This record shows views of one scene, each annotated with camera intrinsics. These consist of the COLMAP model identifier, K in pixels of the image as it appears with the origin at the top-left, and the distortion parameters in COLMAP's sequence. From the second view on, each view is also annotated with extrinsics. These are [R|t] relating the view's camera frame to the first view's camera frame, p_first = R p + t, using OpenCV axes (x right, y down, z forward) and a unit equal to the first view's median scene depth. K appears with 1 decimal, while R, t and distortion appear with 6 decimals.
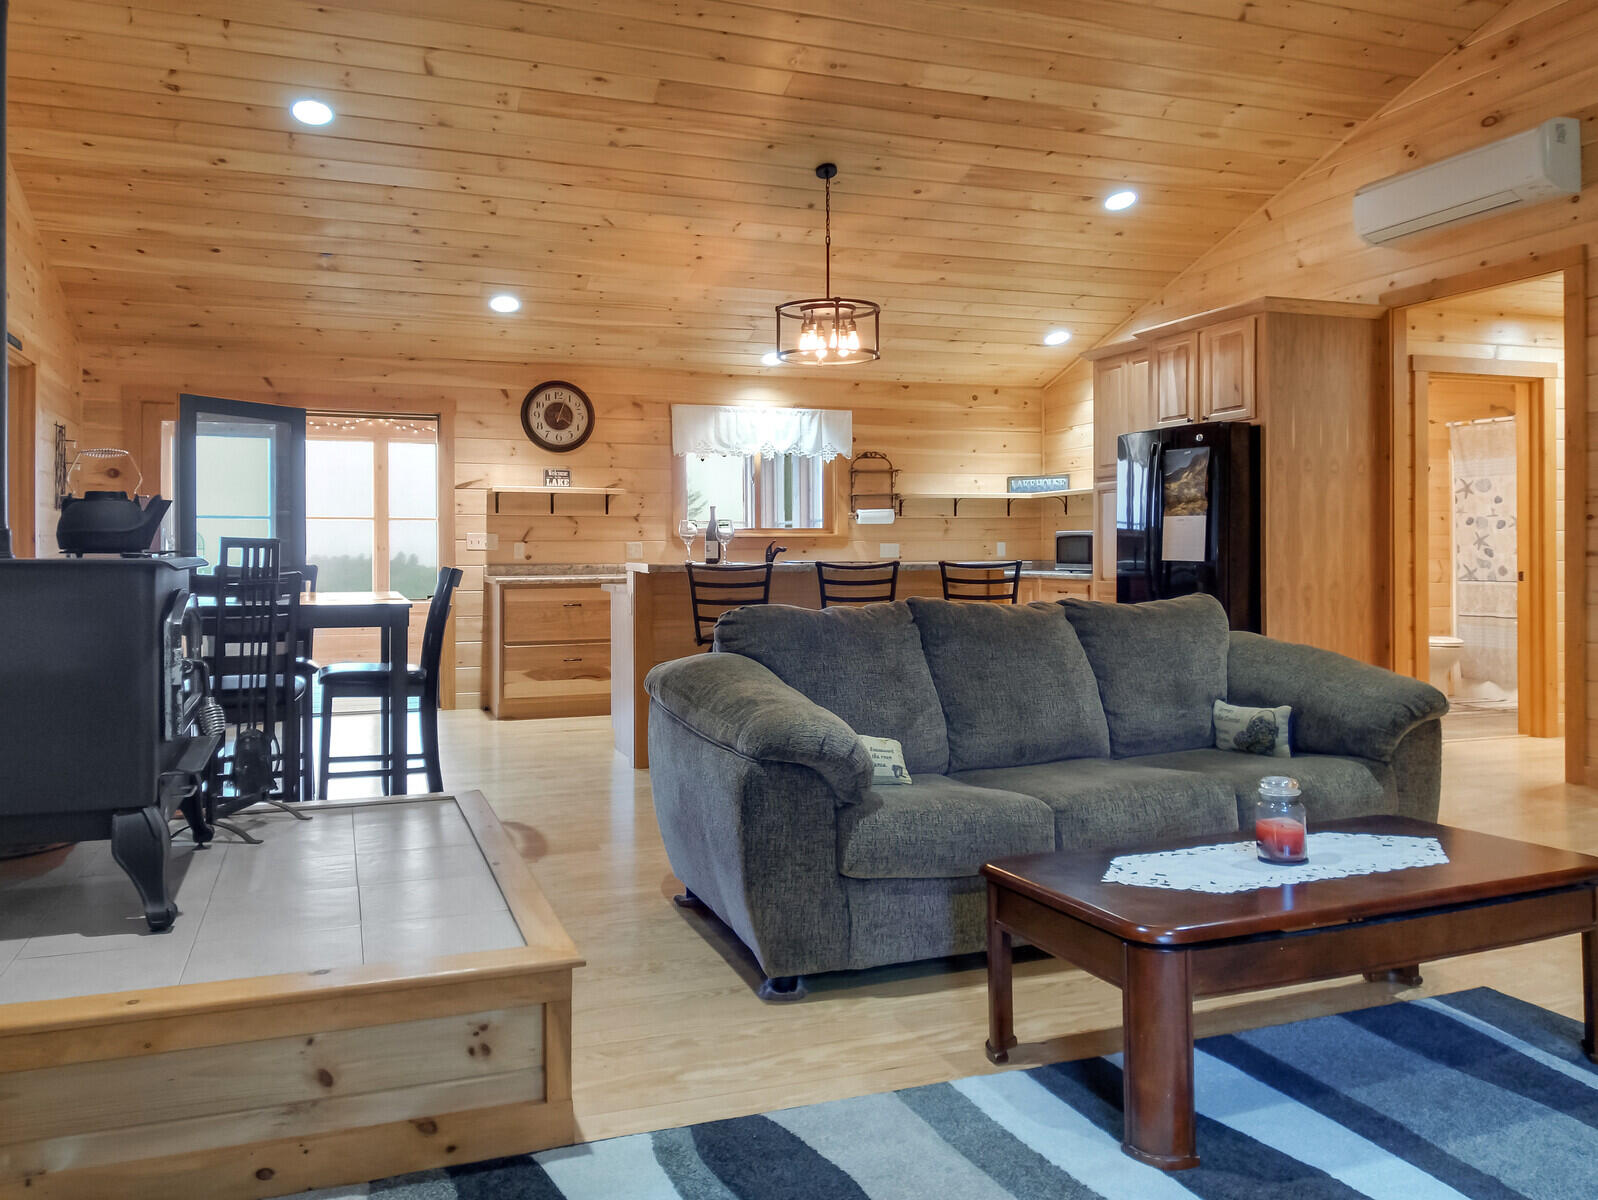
lens RADIAL K [[1199.8, 0, 799.0], [0, 1199.8, 600.0], [0, 0, 1]] dist [0.097586, -0.152850]
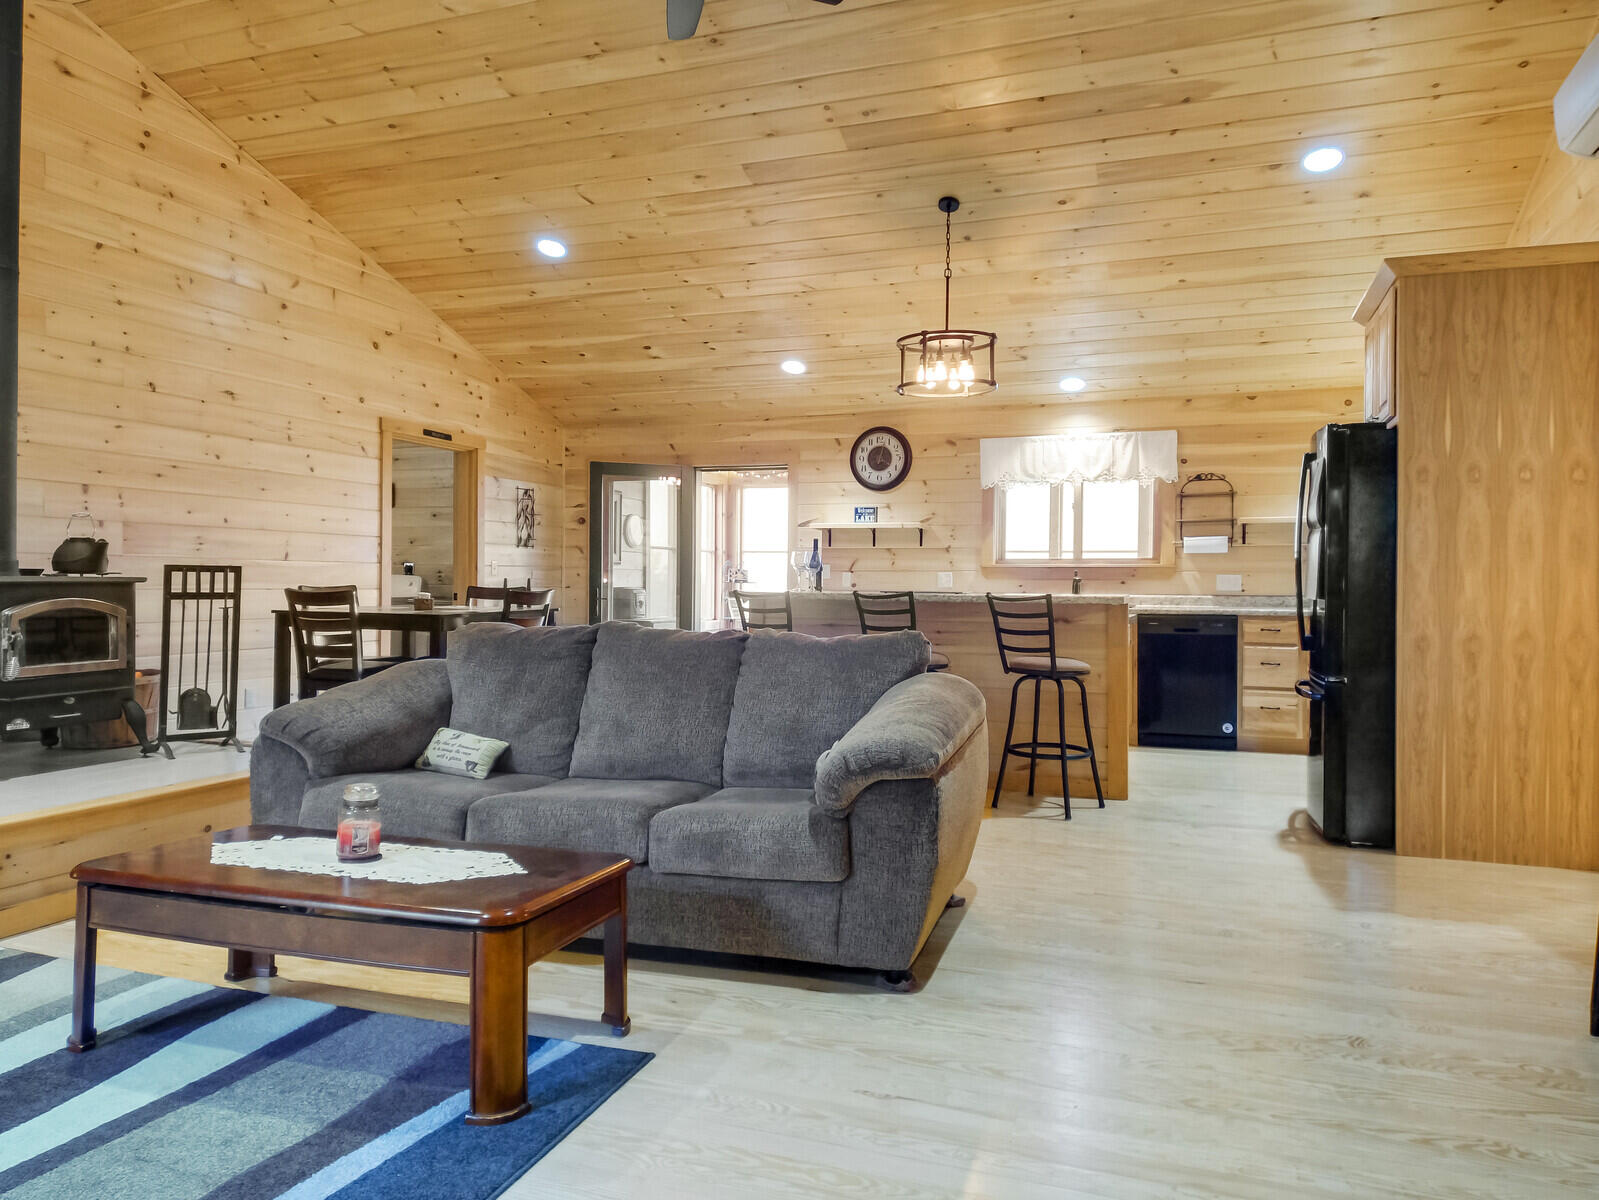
lens RADIAL K [[1160.6, 0, 798.0], [0, 1160.6, 624.3], [0, 0, 1]] dist [0.103147, -0.181383]
pose [[0.754558, 0.034388, -0.655331, 0.464877], [-0.036378, 0.999282, 0.010551, -0.008735], [0.655224, 0.015878, 0.755268, 0.149532]]
